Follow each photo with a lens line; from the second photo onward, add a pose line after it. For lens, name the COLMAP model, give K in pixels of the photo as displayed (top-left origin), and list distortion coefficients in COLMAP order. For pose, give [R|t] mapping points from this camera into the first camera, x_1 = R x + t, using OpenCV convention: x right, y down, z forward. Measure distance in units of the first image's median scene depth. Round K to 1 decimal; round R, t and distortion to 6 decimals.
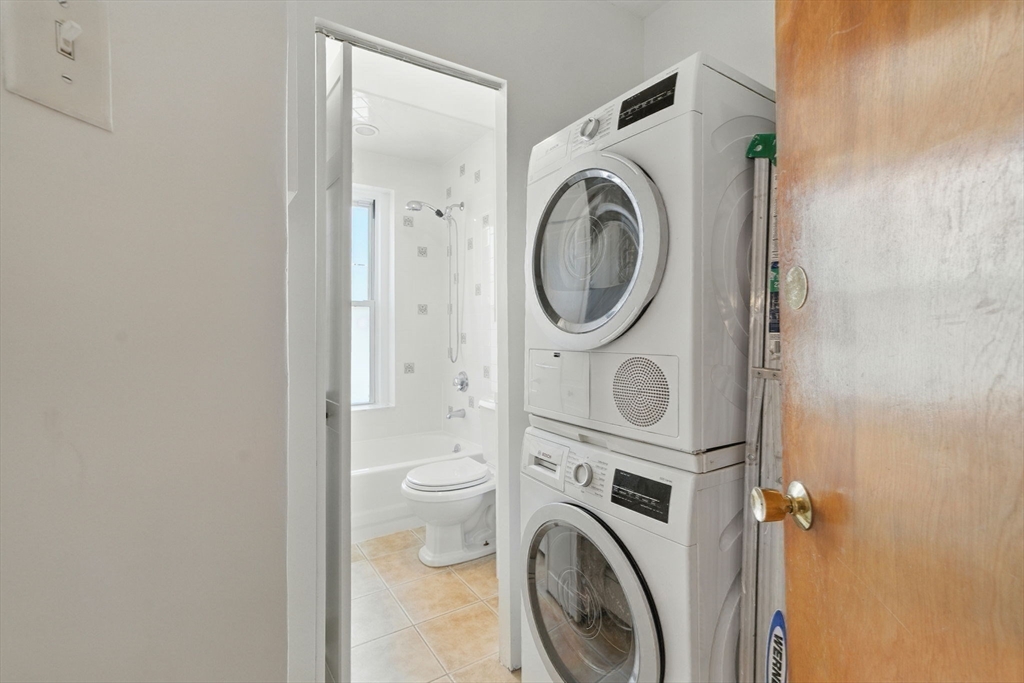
lens RADIAL K [[452.9, 0, 511.6], [0, 452.9, 338.2], [0, 0, 1]] dist [0.003268, 0.001620]
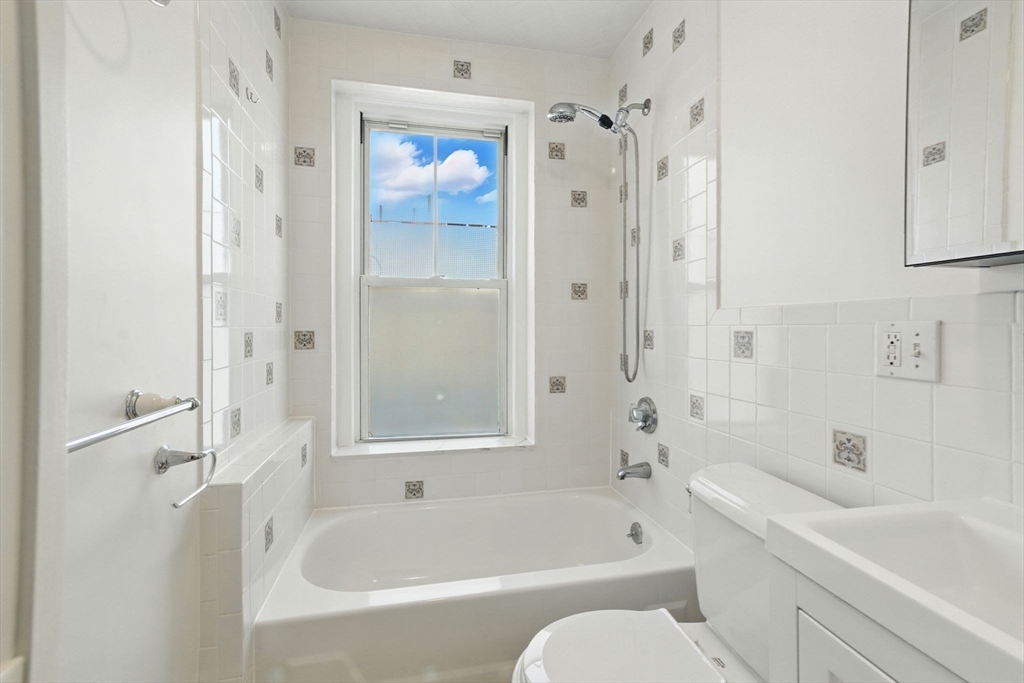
lens RADIAL K [[452.9, 0, 503.7], [0, 452.9, 324.1], [0, 0, 1]] dist [0.003268, 0.001620]
pose [[0.924338, 0.002840, -0.381564, -0.056700], [-0.006407, 0.999947, -0.008080, -0.013334], [0.381521, 0.009913, 0.924307, 0.402313]]
